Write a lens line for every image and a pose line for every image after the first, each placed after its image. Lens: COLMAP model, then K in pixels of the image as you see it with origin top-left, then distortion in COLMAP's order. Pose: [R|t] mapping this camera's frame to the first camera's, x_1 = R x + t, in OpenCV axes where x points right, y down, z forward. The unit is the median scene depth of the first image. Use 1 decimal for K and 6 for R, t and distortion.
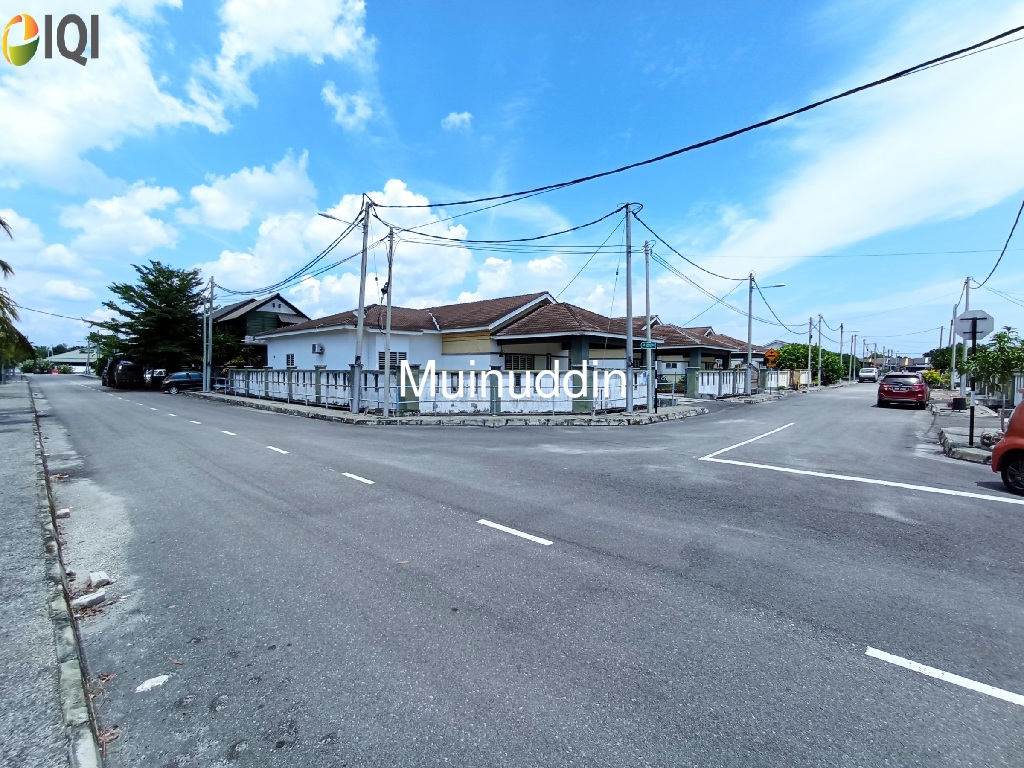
lens RADIAL K [[457.0, 0, 502.7], [0, 457.0, 383.7], [0, 0, 1]] dist [-0.017206, 0.000315]
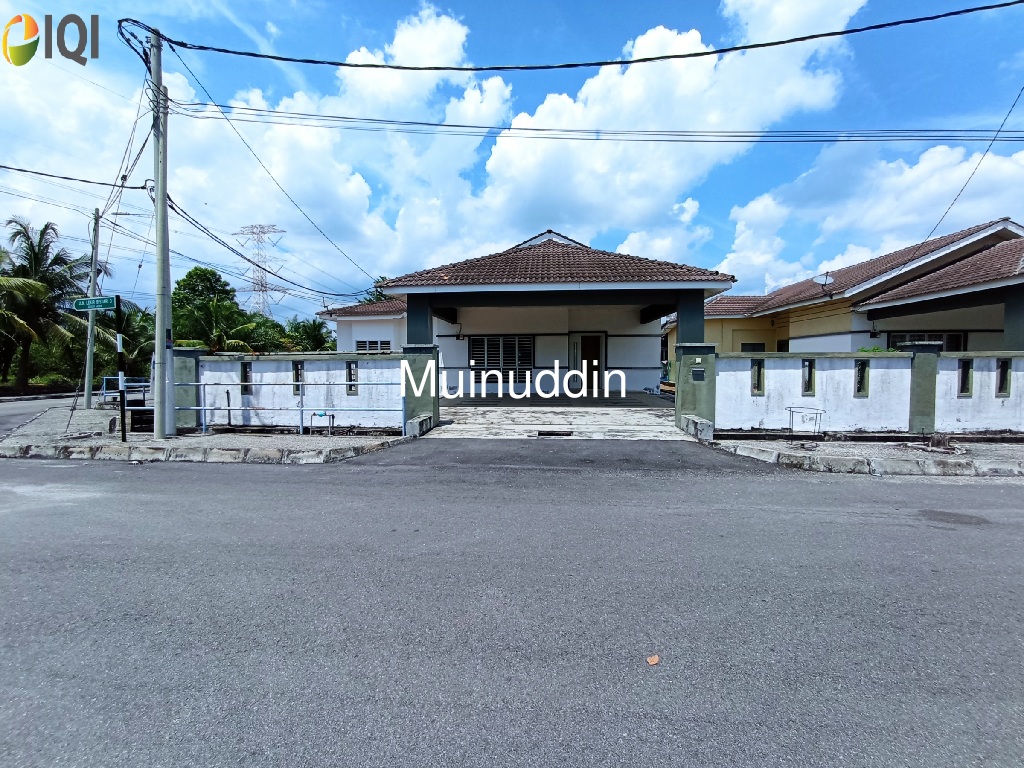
lens RADIAL K [[457.0, 0, 502.7], [0, 457.0, 383.7], [0, 0, 1]] dist [-0.017206, 0.000315]
pose [[0.635049, -0.009077, -0.772419, 0.162792], [0.014711, 0.999892, 0.000345, 0.000599], [0.772332, -0.011582, 0.635114, 0.177961]]
